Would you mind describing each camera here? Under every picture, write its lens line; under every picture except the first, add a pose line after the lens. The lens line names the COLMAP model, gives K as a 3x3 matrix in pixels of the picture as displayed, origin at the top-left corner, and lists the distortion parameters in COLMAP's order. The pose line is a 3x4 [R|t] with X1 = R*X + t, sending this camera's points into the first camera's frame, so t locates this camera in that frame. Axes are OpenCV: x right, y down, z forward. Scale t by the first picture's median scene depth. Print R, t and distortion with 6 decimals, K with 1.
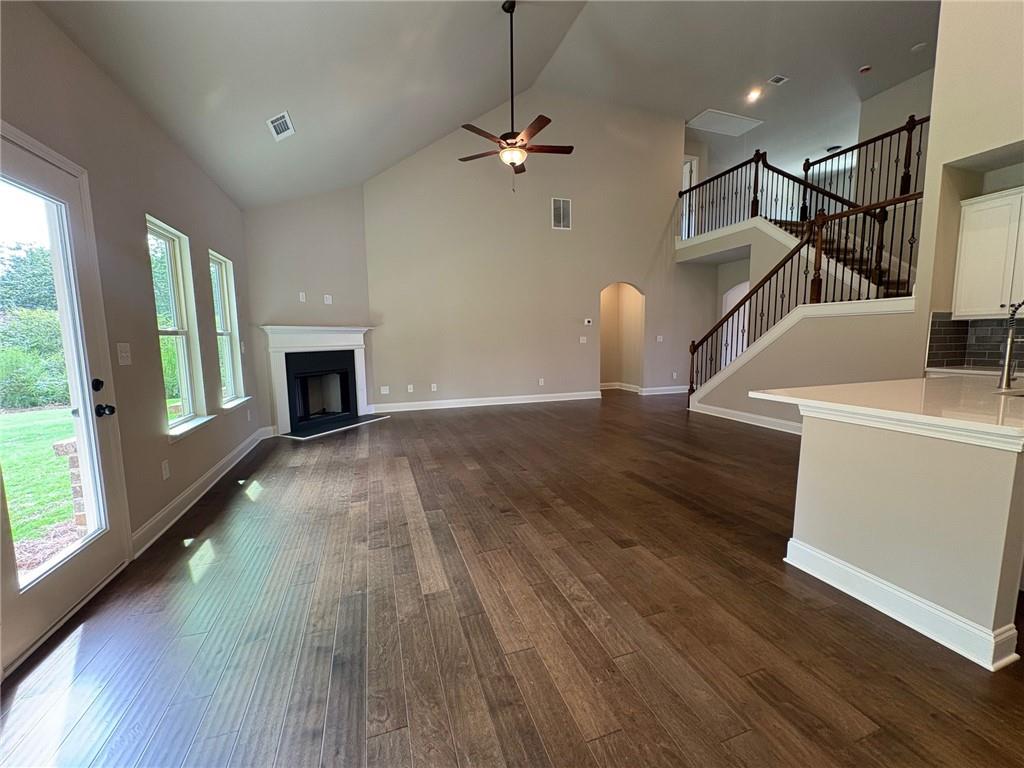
lens RADIAL K [[409.6, 0, 511.0], [0, 409.6, 382.7], [0, 0, 1]] dist [0.000055, -0.000439]
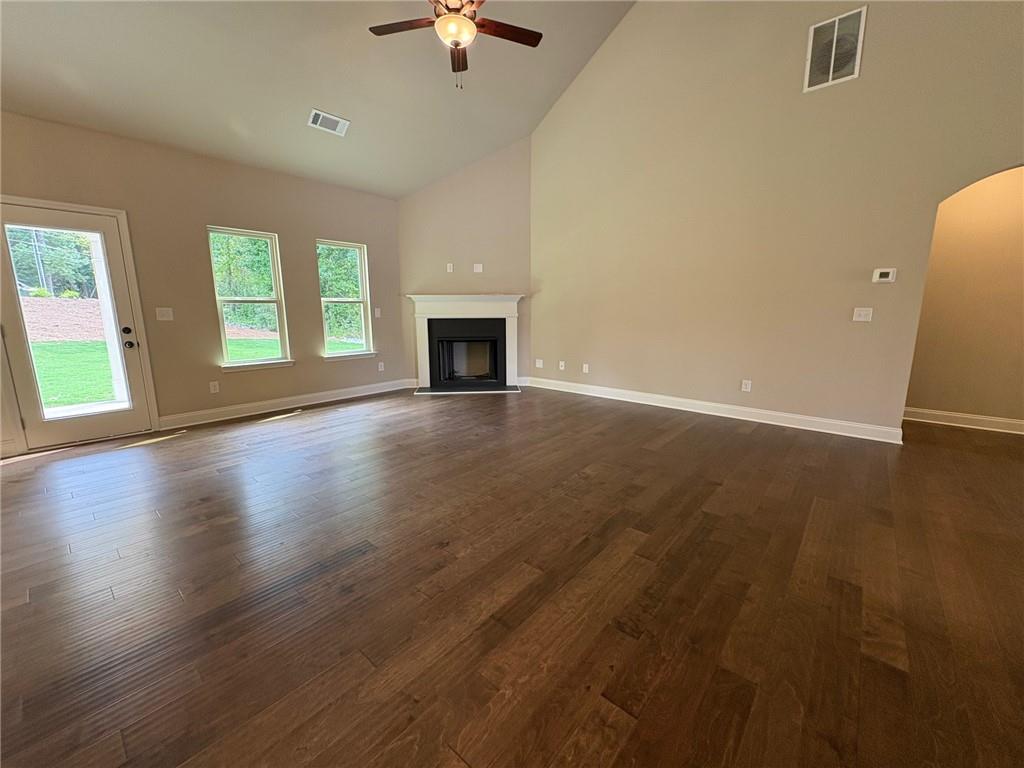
lens RADIAL K [[409.6, 0, 512.4], [0, 409.6, 382.8], [0, 0, 1]] dist [0.000055, -0.000439]
pose [[0.506740, 0.167388, -0.845693, 0.475368], [-0.101089, 0.985739, 0.134535, -0.060333], [0.856152, 0.017316, 0.516434, 0.498811]]
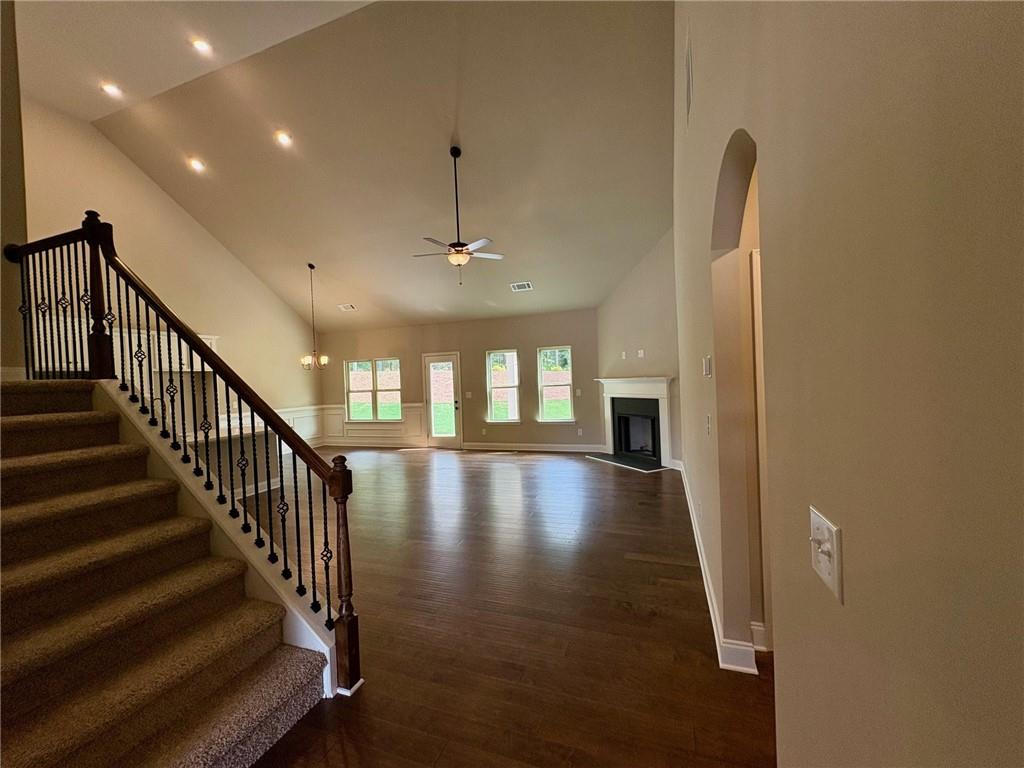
lens RADIAL K [[409.6, 0, 513.0], [0, 409.6, 381.5], [0, 0, 1]] dist [0.000055, -0.000439]
pose [[-0.626246, 0.043529, -0.778410, 0.615929], [-0.038884, 0.995454, 0.086949, -0.193247], [0.778656, 0.084719, -0.621706, 1.316987]]
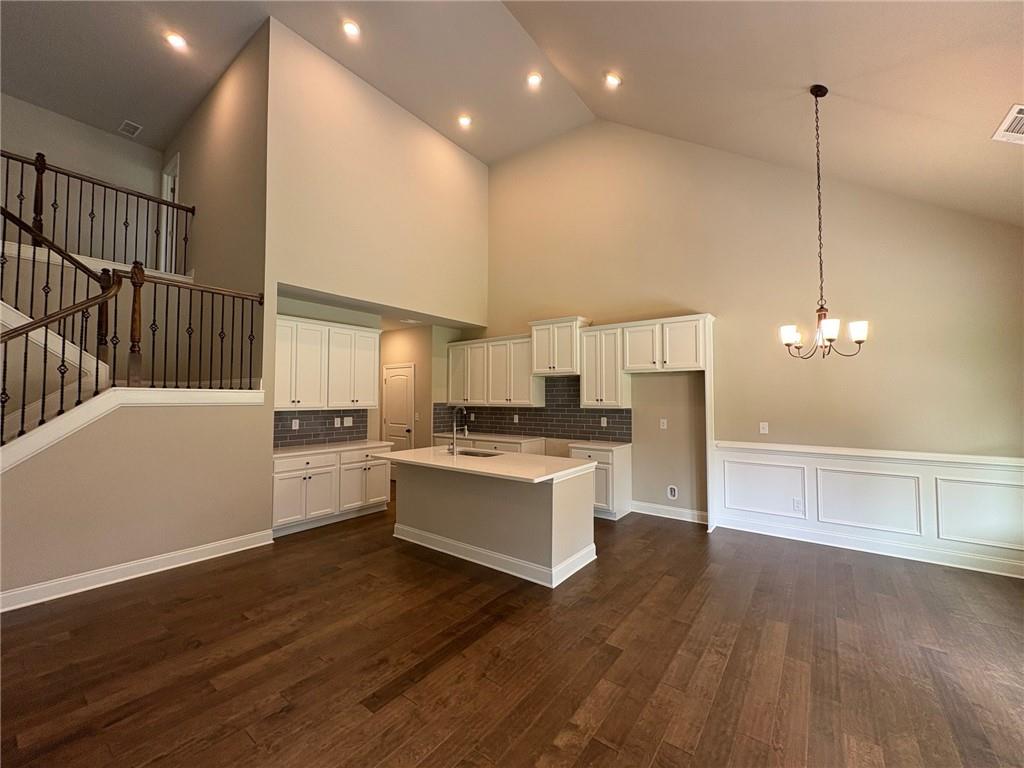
lens RADIAL K [[409.6, 0, 509.9], [0, 409.6, 386.6], [0, 0, 1]] dist [0.000055, -0.000439]
pose [[-0.556136, 0.034612, 0.830370, -0.161215], [0.096685, 0.995043, 0.023279, -0.110011], [-0.825448, 0.093230, -0.556725, 0.634430]]
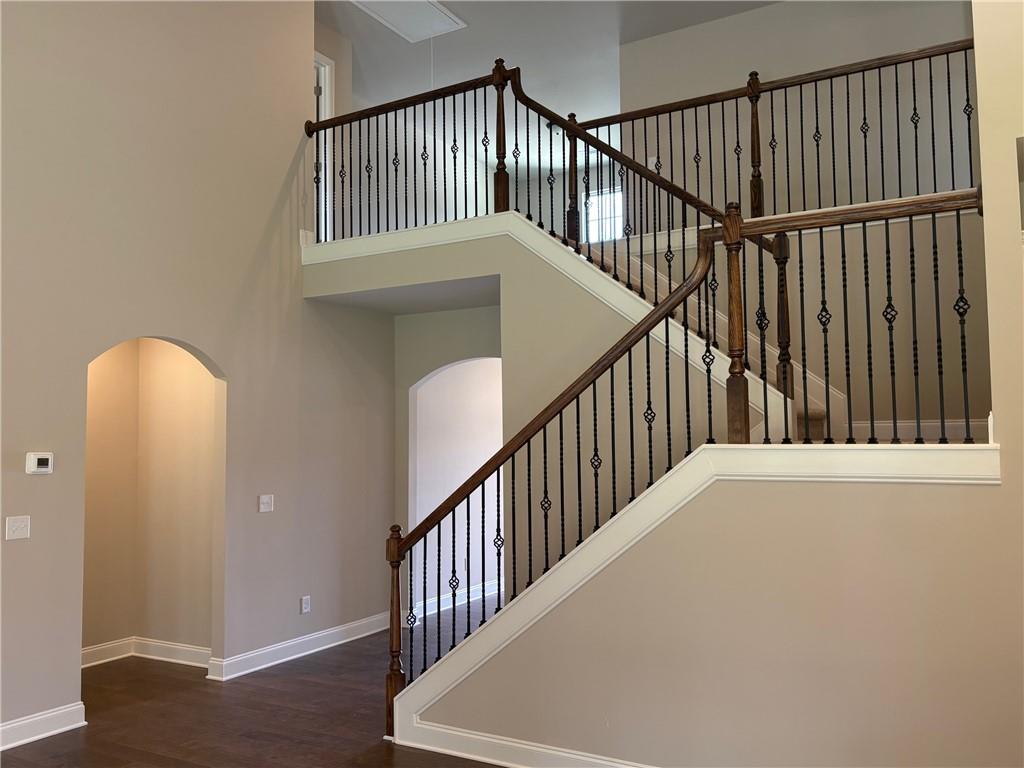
lens RADIAL K [[839.0, 0, 507.6], [0, 839.0, 385.6], [0, 0, 1]] dist [0.017265, 0.008012]
pose [[0.755484, 0.045010, 0.653620, 0.057979], [0.074099, 0.985366, -0.153502, -0.106383], [-0.650964, 0.164401, 0.741093, 0.416049]]
